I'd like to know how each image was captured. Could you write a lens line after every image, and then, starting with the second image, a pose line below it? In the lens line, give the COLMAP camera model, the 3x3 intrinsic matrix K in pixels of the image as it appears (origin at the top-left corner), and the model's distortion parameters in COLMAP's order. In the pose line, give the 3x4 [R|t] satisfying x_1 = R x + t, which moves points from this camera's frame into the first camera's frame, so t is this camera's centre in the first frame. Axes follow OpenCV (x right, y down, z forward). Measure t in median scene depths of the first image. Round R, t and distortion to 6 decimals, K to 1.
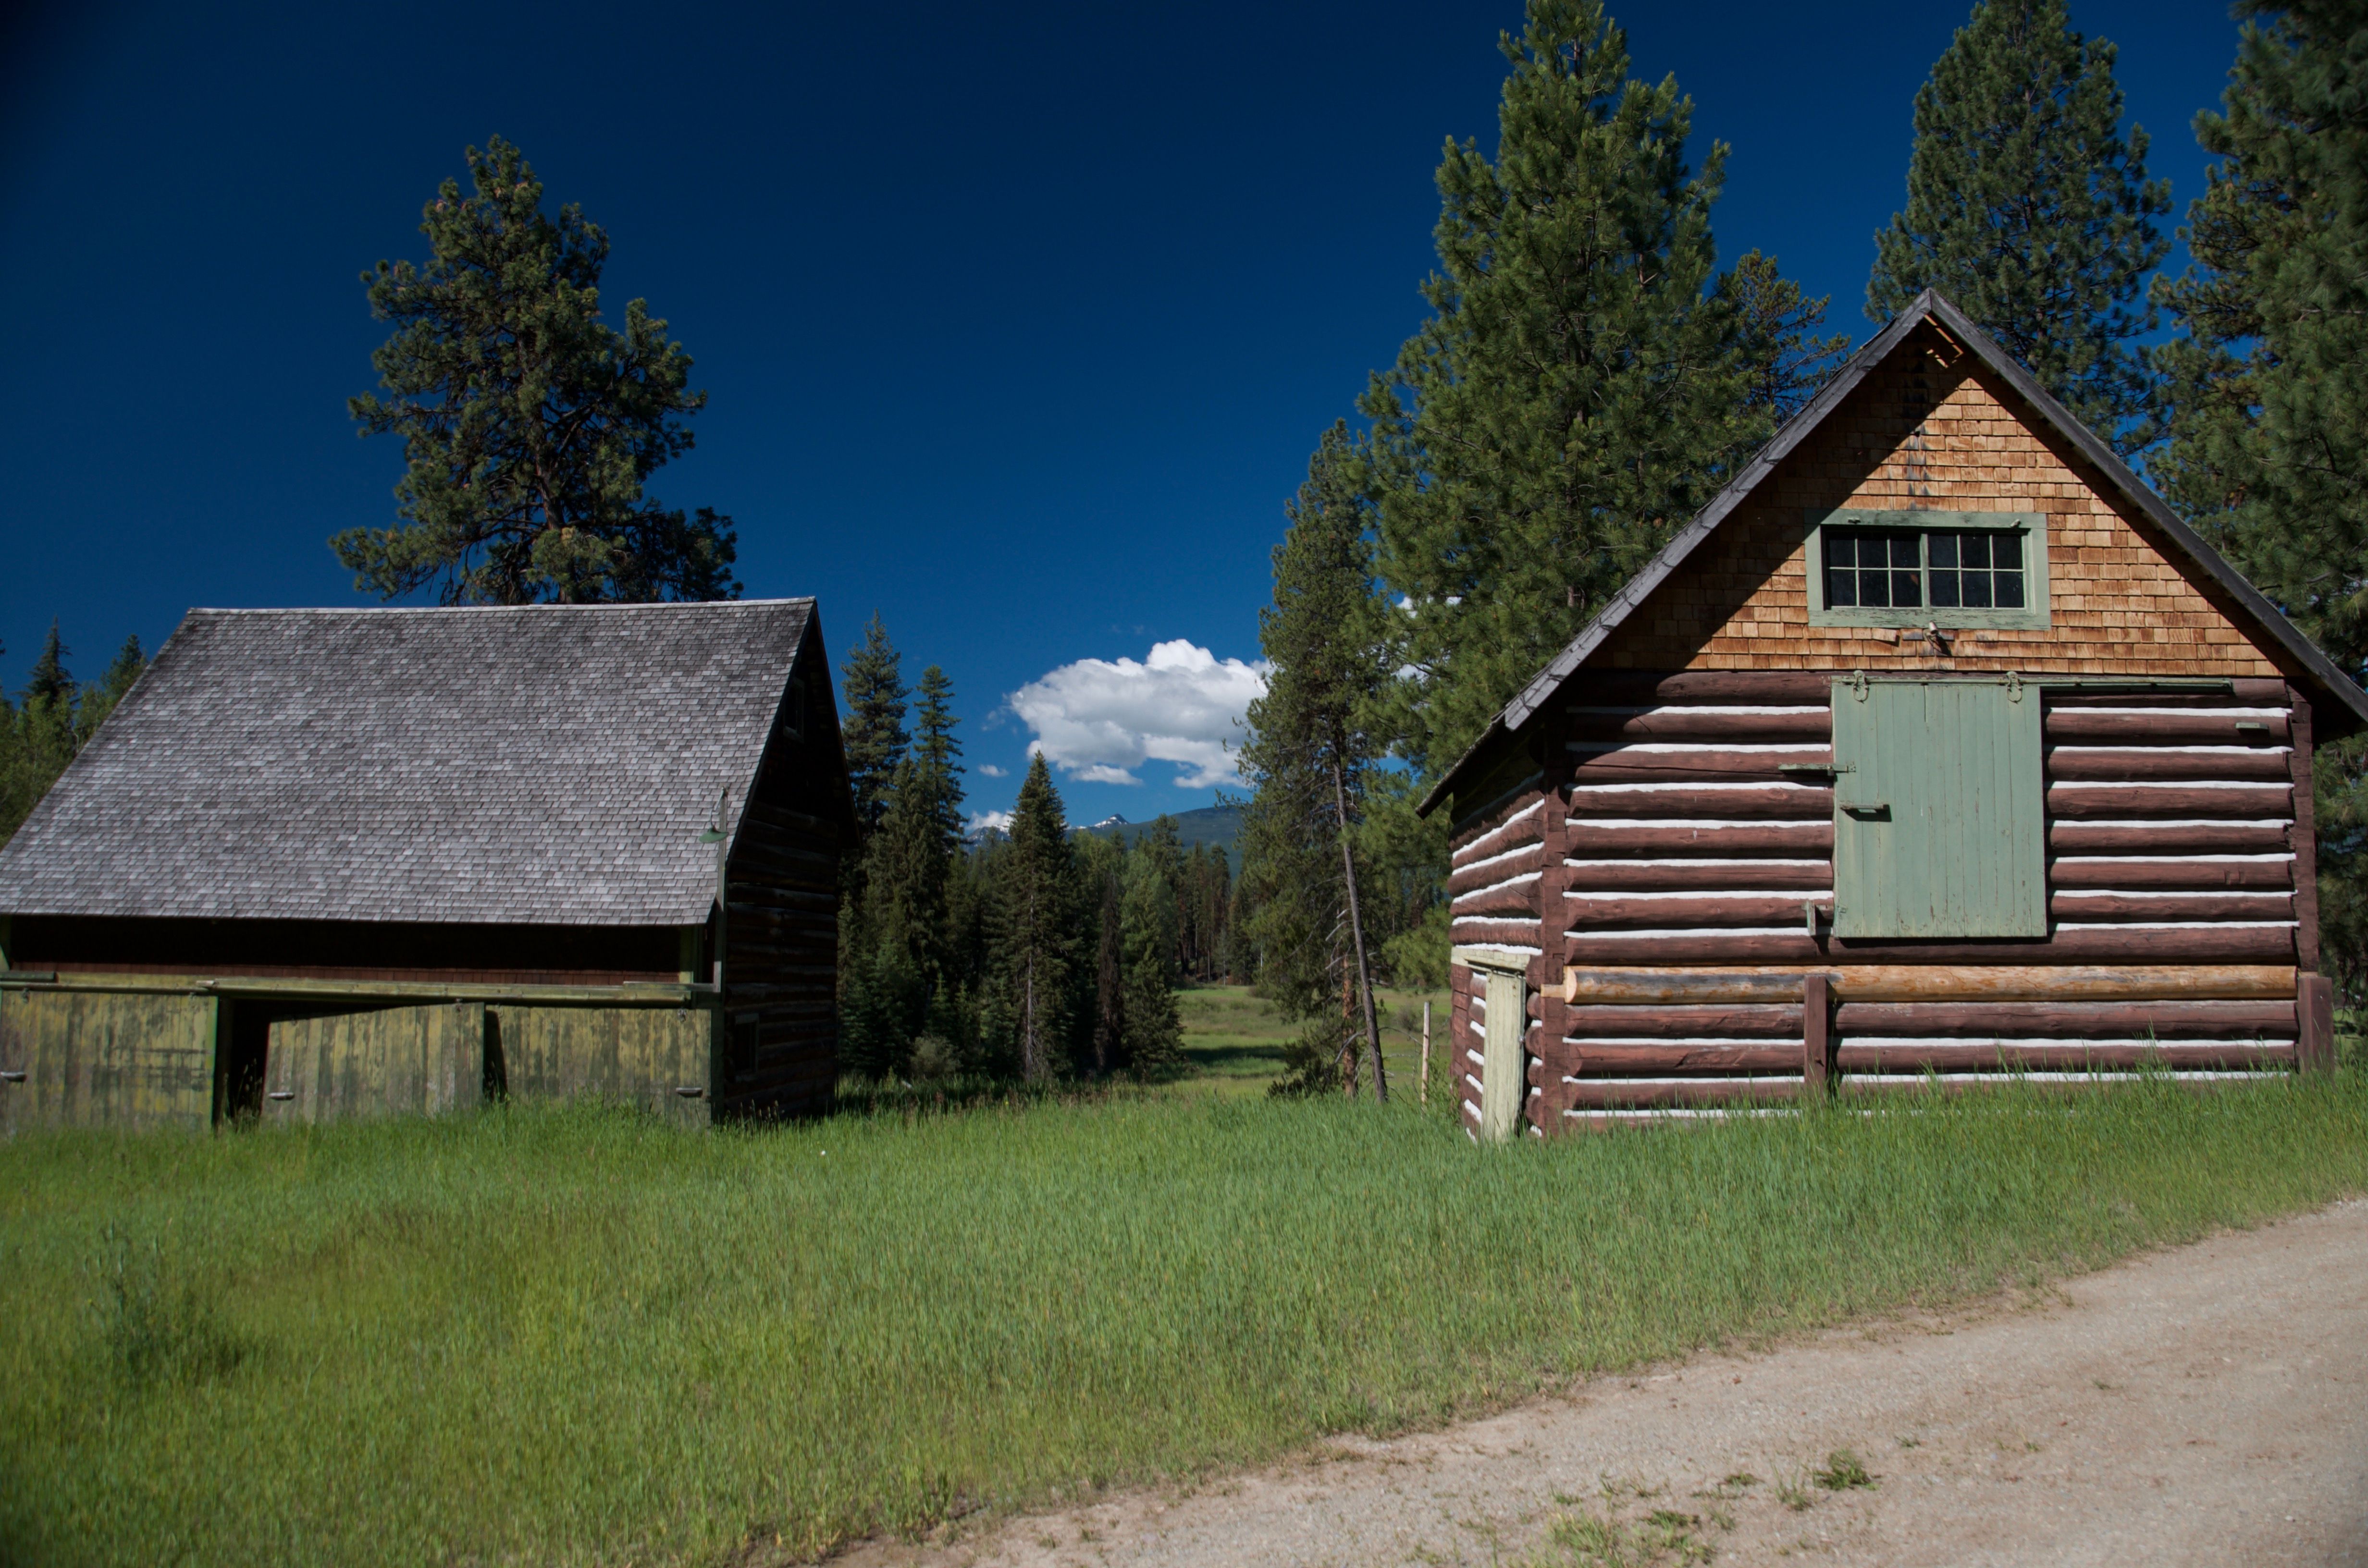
lens RADIAL K [[1910.4, 0, 1172.8], [0, 1910.4, 811.8], [0, 0, 1]] dist [-0.166270, 0.143805]
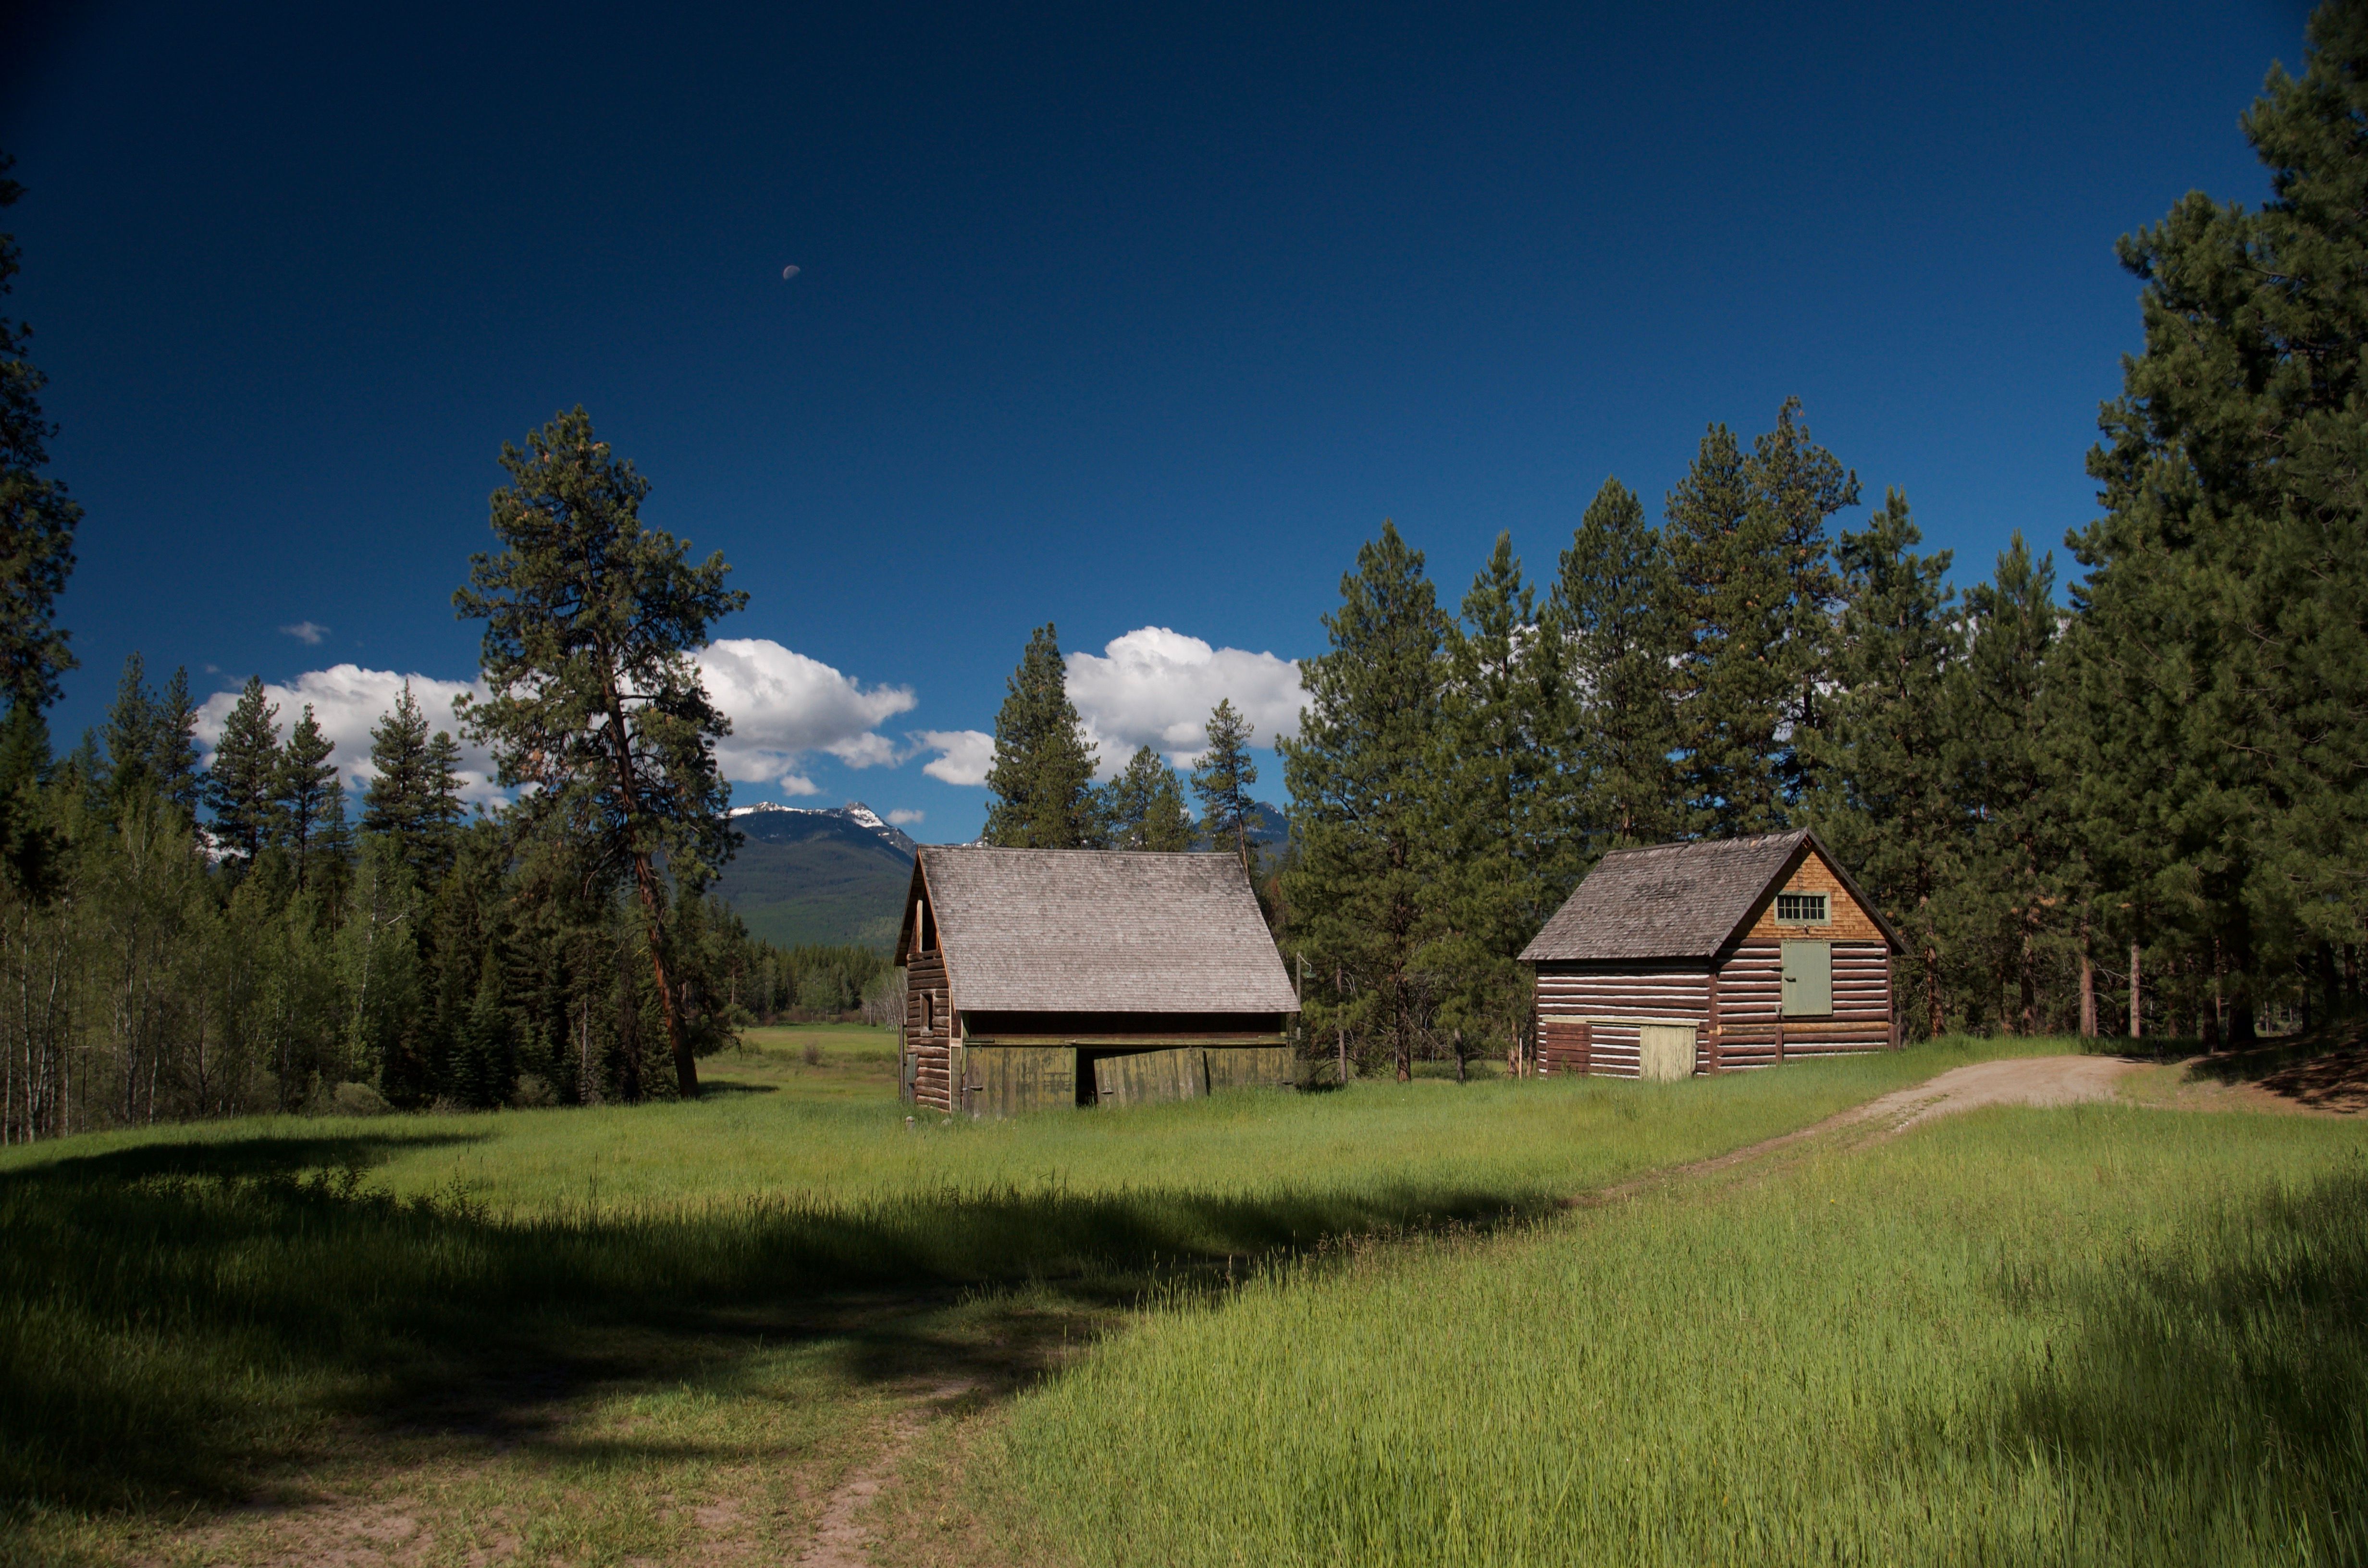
lens RADIAL K [[1910.4, 0, 1172.8], [0, 1910.4, 811.8], [0, 0, 1]] dist [-0.166270, 0.143805]
pose [[0.917177, 0.030766, 0.397290, -1.337875], [-0.023373, 0.999452, -0.023439, -0.130207], [-0.397794, 0.012212, 0.917394, -1.127800]]
